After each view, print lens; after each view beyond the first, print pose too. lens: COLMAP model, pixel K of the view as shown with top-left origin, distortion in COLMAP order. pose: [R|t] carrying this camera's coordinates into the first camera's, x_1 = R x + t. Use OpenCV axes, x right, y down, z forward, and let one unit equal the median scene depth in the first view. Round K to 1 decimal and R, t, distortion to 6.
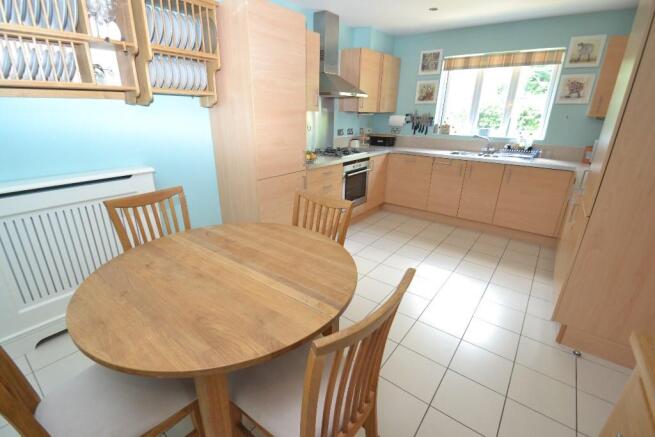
lens RADIAL K [[298.4, 0, 328.9], [0, 298.4, 222.0], [0, 0, 1]] dist [0.005634, -0.005788]
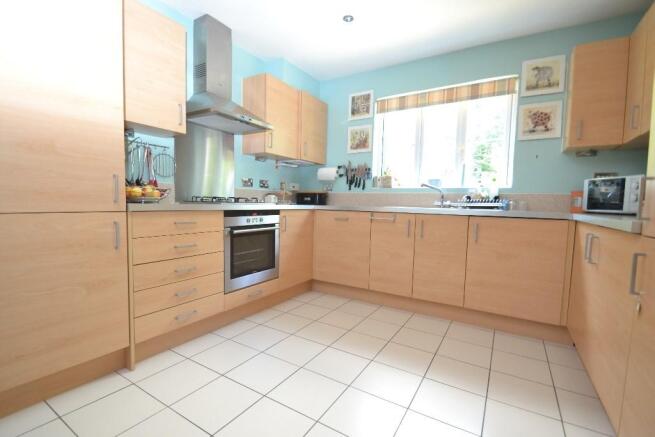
lens RADIAL K [[298.4, 0, 322.2], [0, 298.4, 219.8], [0, 0, 1]] dist [0.005634, -0.005788]
pose [[0.996178, 0.001573, 0.087334, 0.173346], [0.023429, 0.958388, -0.284507, 0.002889], [-0.084147, 0.285465, 0.954688, 0.333515]]
